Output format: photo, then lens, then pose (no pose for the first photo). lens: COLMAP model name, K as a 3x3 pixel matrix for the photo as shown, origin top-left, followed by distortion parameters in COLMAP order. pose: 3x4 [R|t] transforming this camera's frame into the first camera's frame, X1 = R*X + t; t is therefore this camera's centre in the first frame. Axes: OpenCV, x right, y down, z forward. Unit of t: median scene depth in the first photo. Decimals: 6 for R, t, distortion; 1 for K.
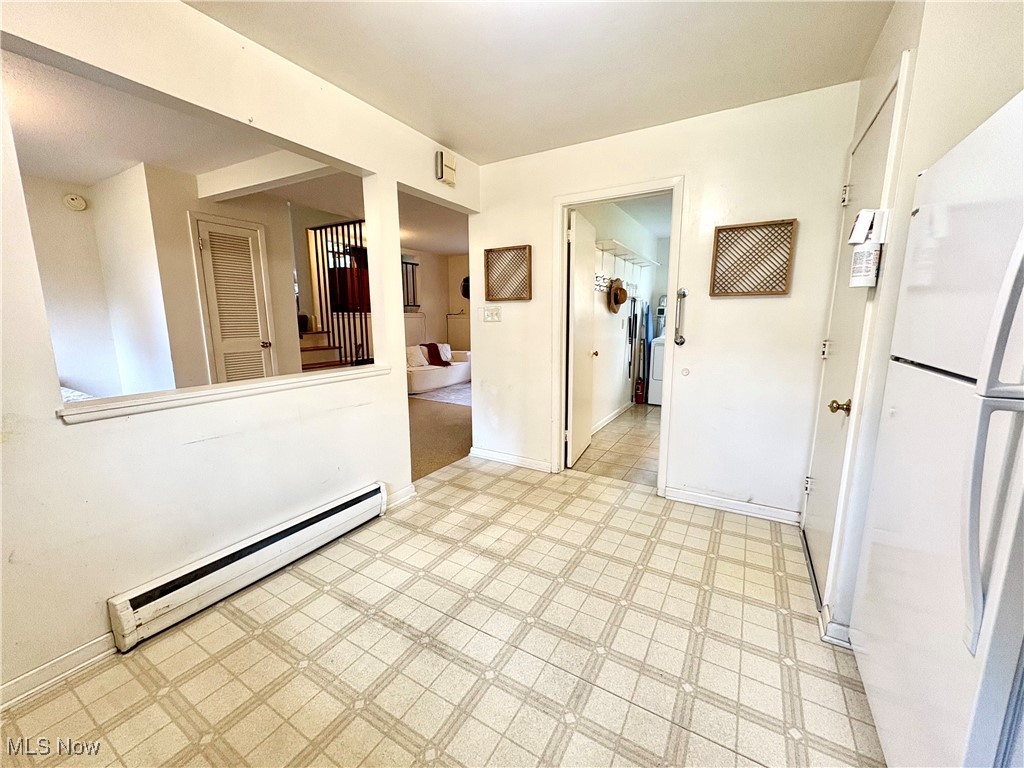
lens RADIAL K [[406.1, 0, 513.8], [0, 406.1, 384.8], [0, 0, 1]] dist [0.000897, -0.000824]
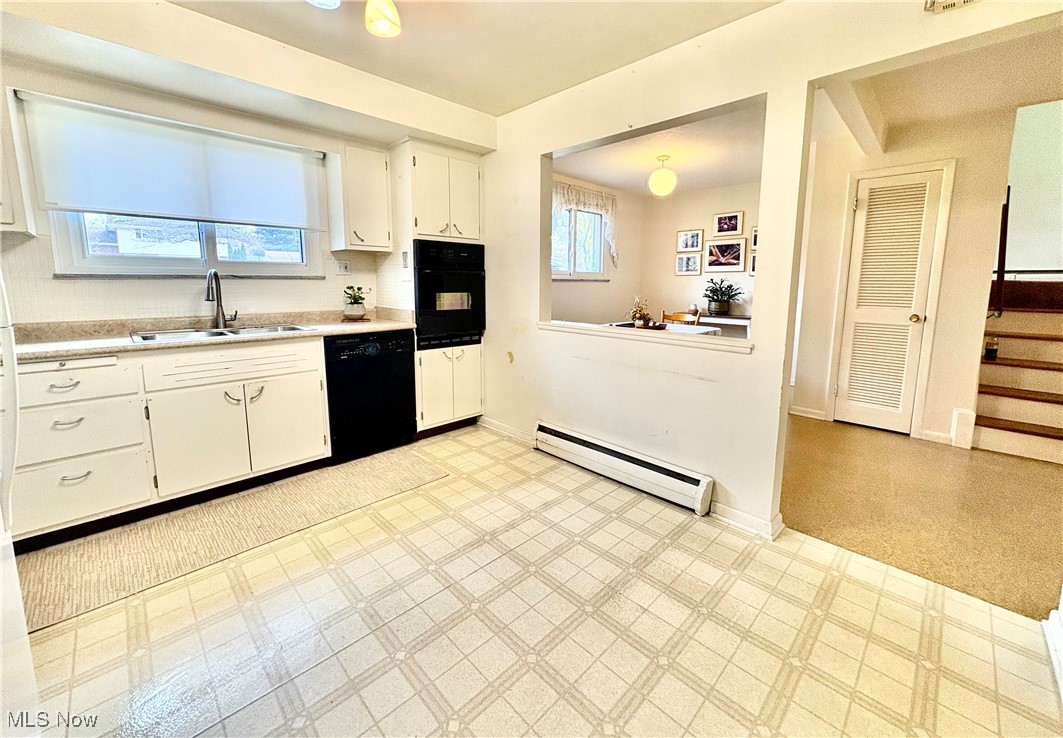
lens RADIAL K [[422.3, 0, 535.6], [0, 422.3, 338.0], [0, 0, 1]] dist [-0.001473, -0.000809]
pose [[-0.252275, 0.127977, -0.959155, 0.665204], [-0.169938, 0.969951, 0.174114, -0.153110], [0.952617, 0.206922, -0.222946, 0.964834]]
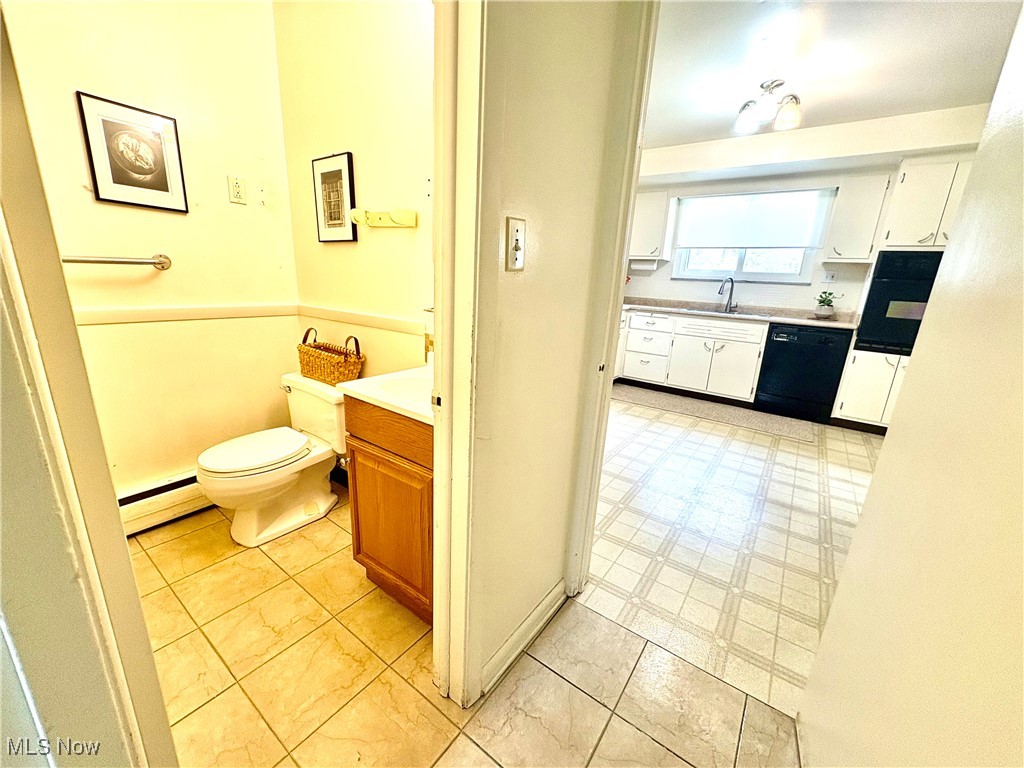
lens RADIAL K [[406.1, 0, 513.5], [0, 406.1, 386.3], [0, 0, 1]] dist [0.000897, -0.000824]
pose [[-0.994135, -0.072849, 0.079923, 0.590258], [-0.032650, 0.906762, 0.420377, -0.294758], [-0.103096, 0.415302, -0.903823, 1.937848]]
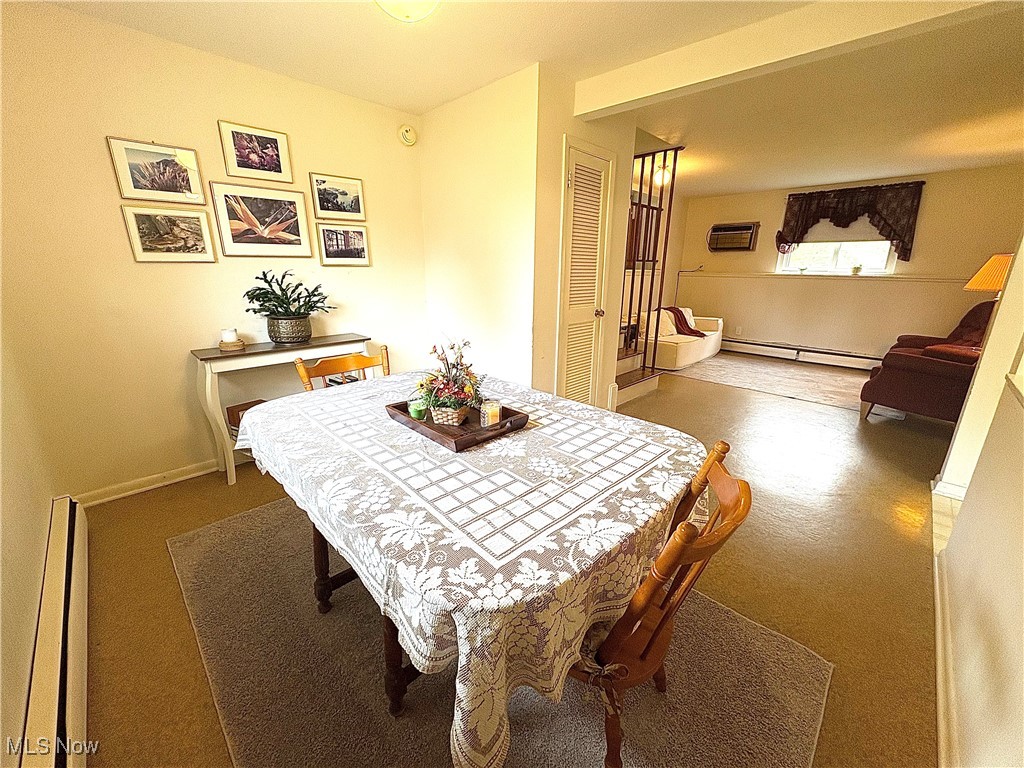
lens RADIAL K [[406.1, 0, 513.1], [0, 406.1, 388.5], [0, 0, 1]] dist [0.000897, -0.000824]
pose [[0.968846, 0.079425, -0.234581, -1.115689], [-0.050759, 0.990755, 0.125812, -0.085213], [0.242405, -0.109986, 0.963921, 0.332203]]
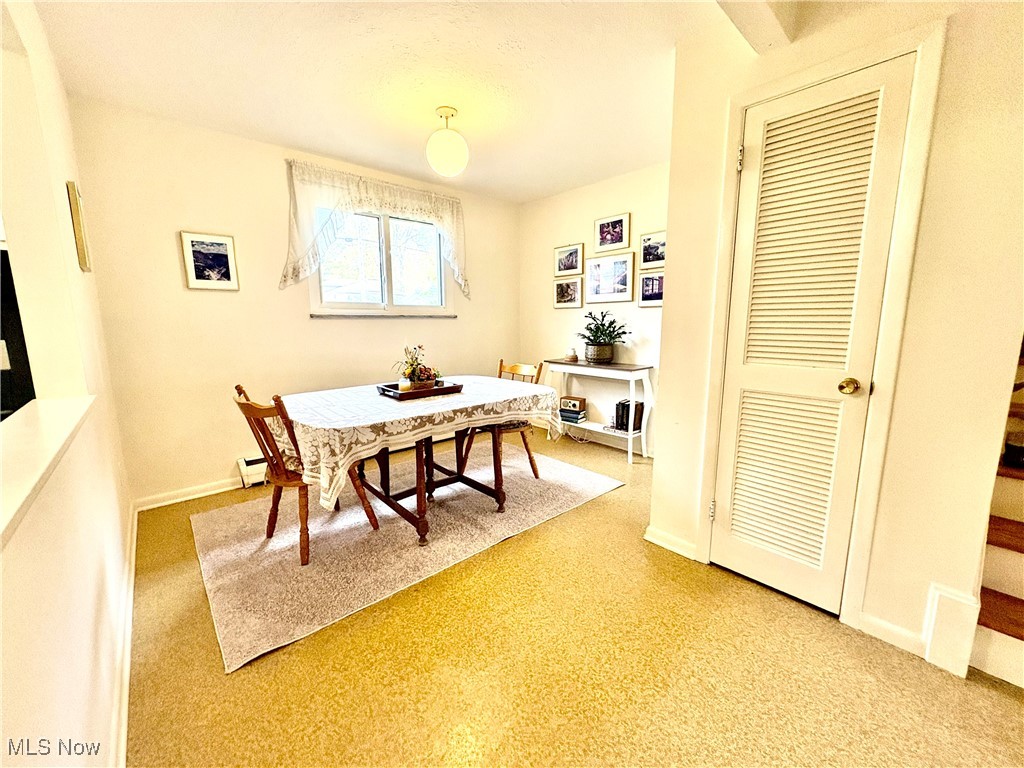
lens RADIAL K [[406.1, 0, 511.7], [0, 406.1, 384.5], [0, 0, 1]] dist [0.000897, -0.000824]
pose [[-0.310961, 0.151932, -0.938200, -0.330793], [-0.157632, 0.965224, 0.208555, -0.249360], [0.937259, 0.212743, -0.276197, 1.573275]]
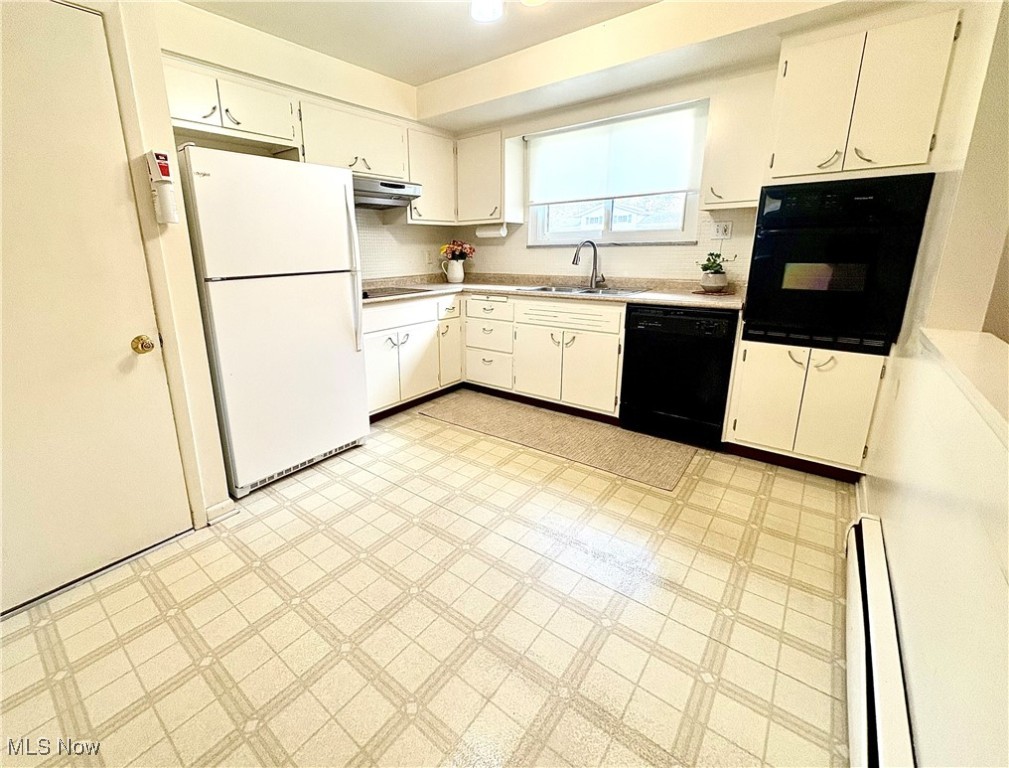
lens RADIAL K [[436.2, 0, 455.9], [0, 436.2, 356.9], [0, 0, 1]] dist [-0.008857, -0.000529]
pose [[-0.984934, -0.025376, 0.171060, -0.085236], [0.045553, 0.916168, 0.398197, -0.232590], [-0.166824, 0.399990, -0.901209, 1.426006]]
